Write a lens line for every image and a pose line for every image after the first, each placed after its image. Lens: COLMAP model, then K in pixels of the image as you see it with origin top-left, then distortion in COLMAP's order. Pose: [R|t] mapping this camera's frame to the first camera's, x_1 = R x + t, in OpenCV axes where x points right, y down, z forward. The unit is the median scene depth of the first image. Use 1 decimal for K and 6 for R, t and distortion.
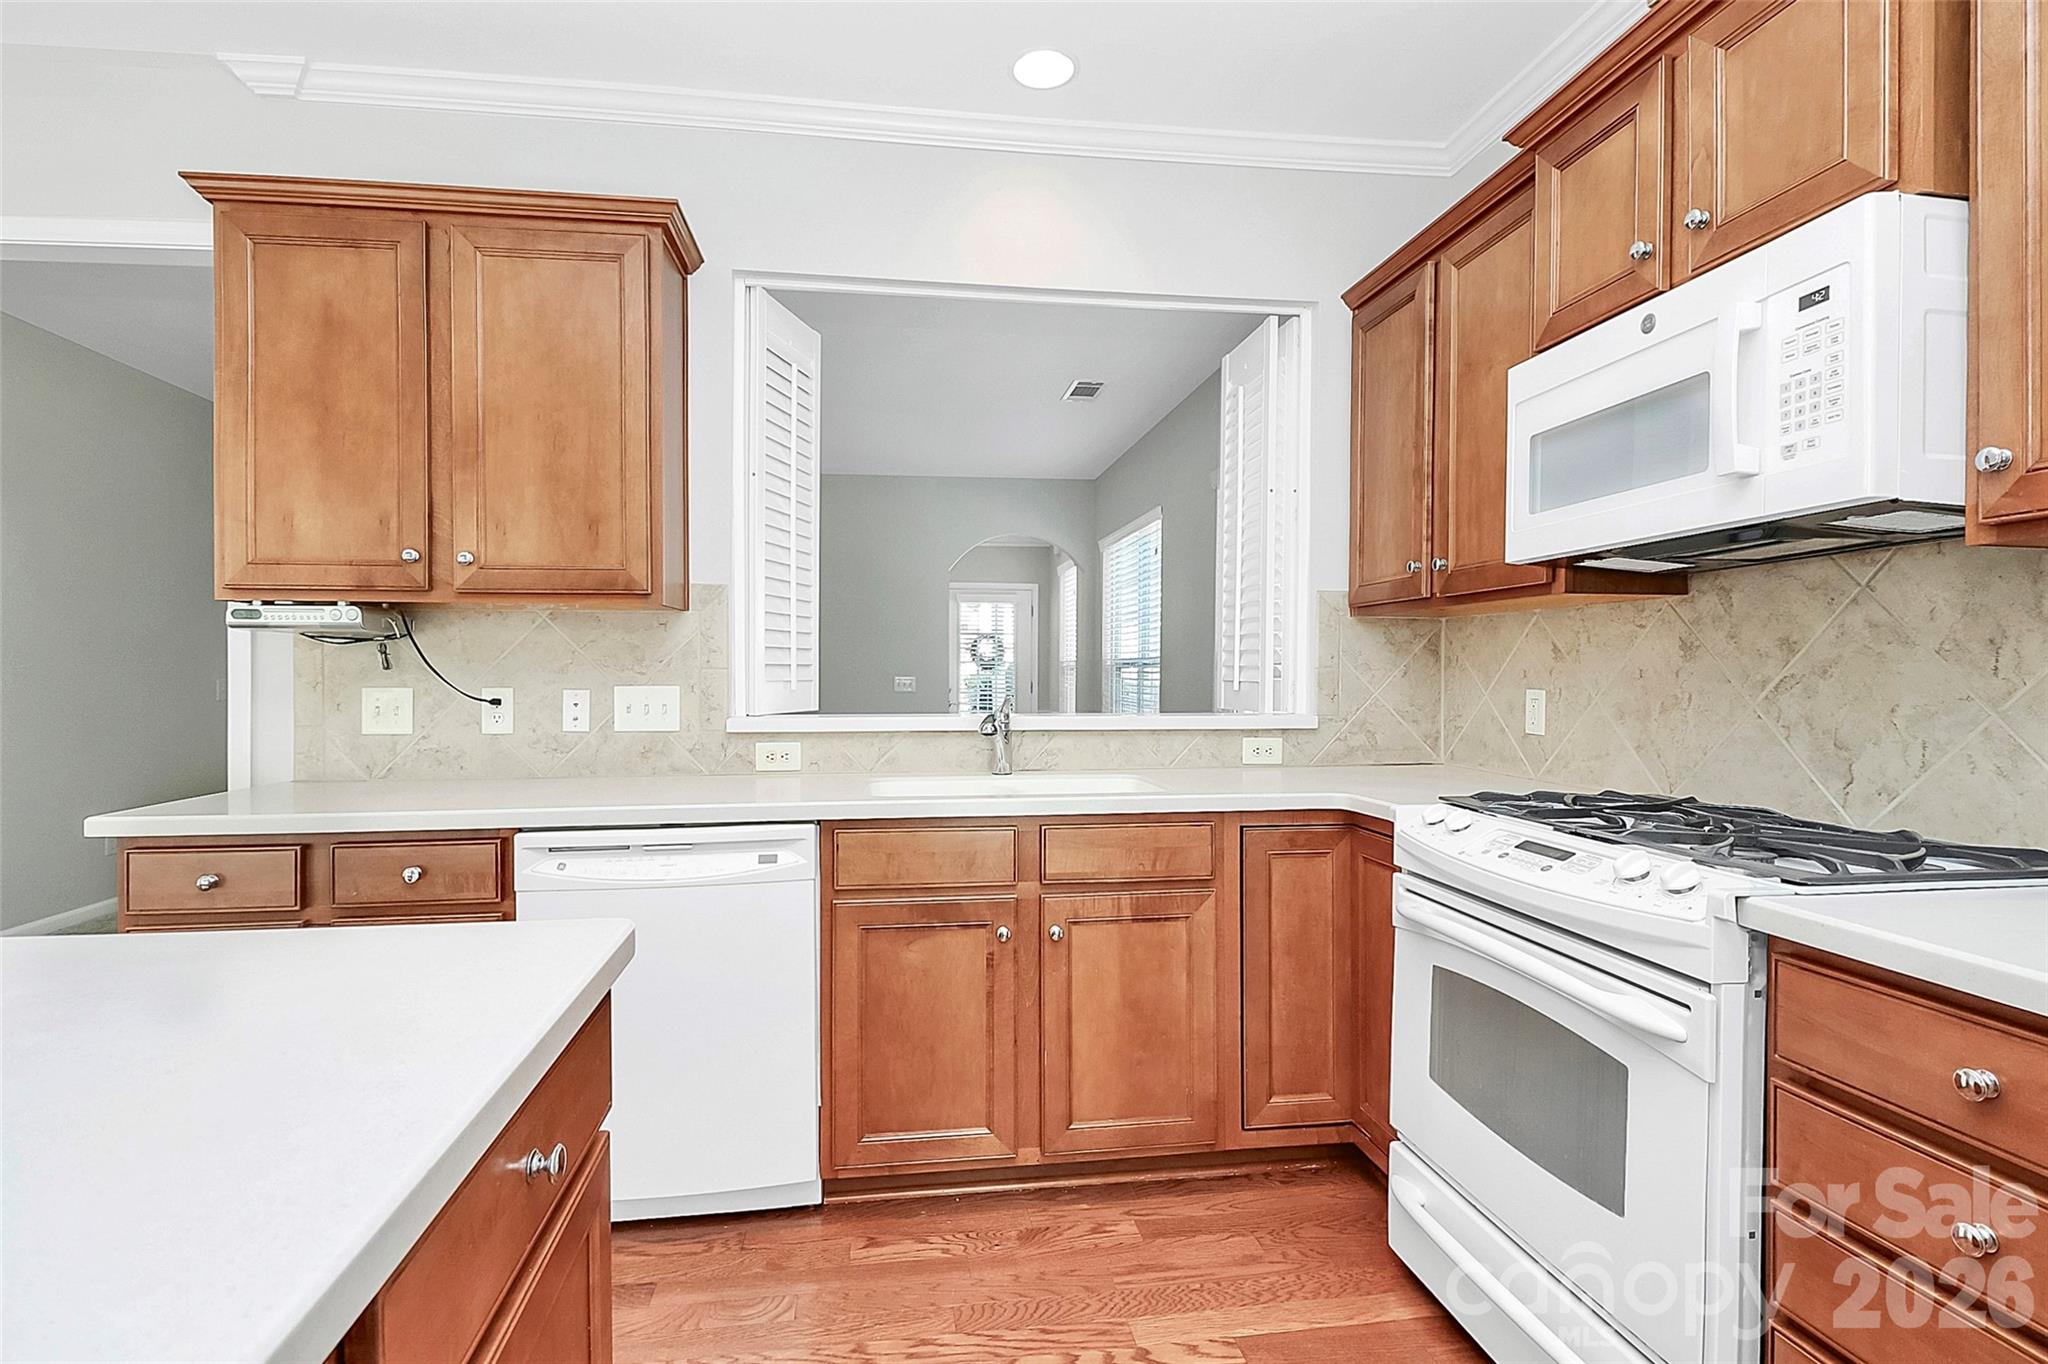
lens RADIAL K [[970.3, 0, 1019.2], [0, 970.3, 679.3], [0, 0, 1]] dist [-0.002069, -0.000275]
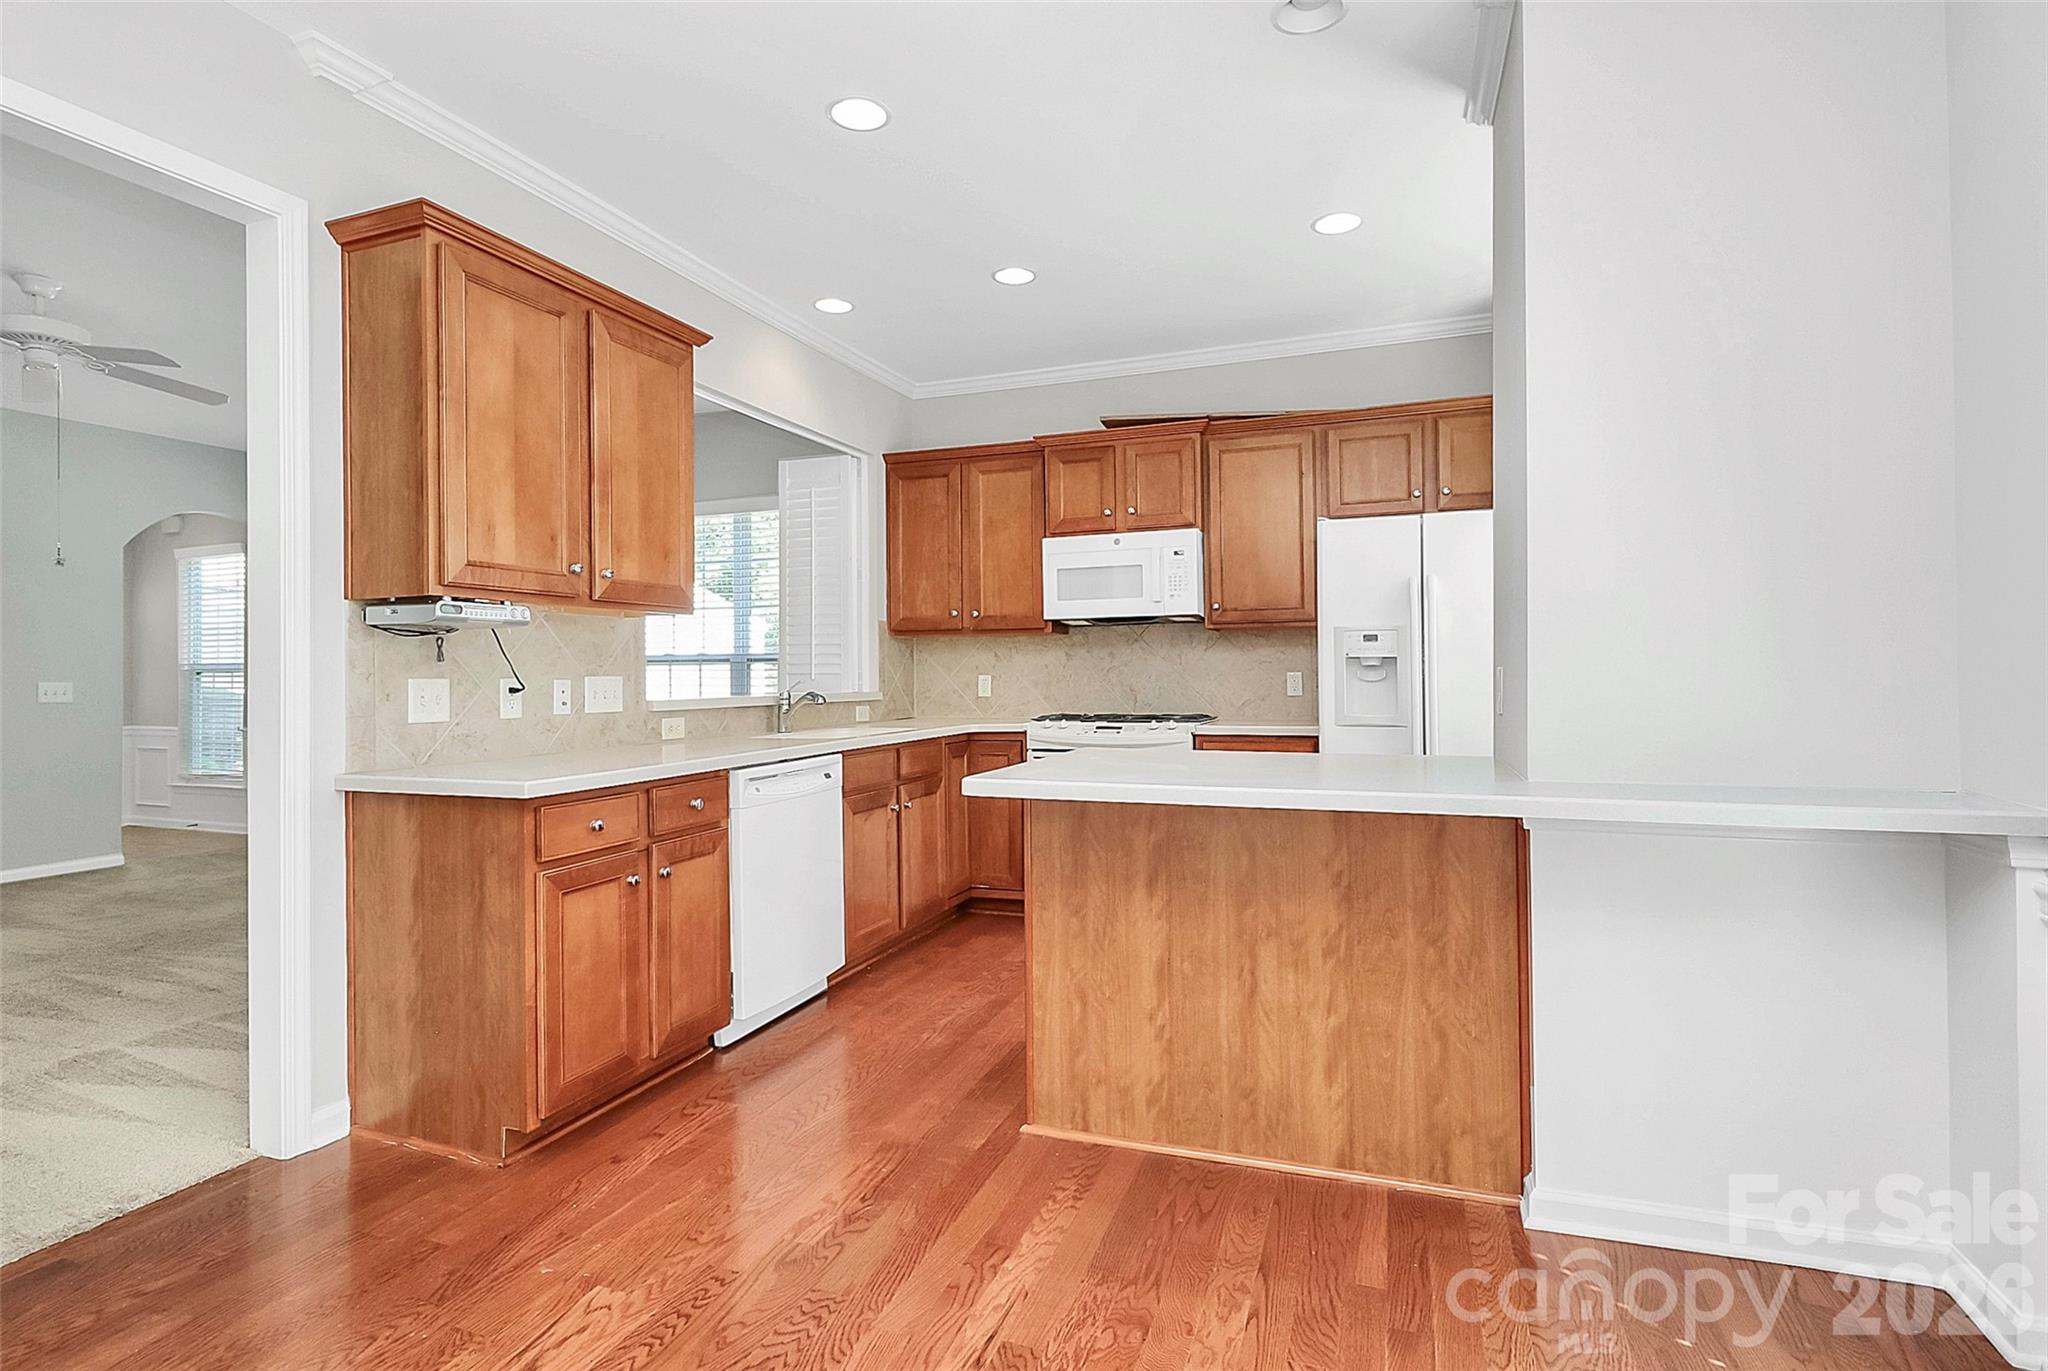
lens RADIAL K [[983.0, 0, 1023.4], [0, 983.0, 662.3], [0, 0, 1]] dist [-0.000963, -0.000570]
pose [[0.483275, 0.006398, 0.875445, -1.457944], [0.016548, 0.999728, -0.016441, 0.022374], [-0.875312, 0.022433, 0.483037, -0.106394]]
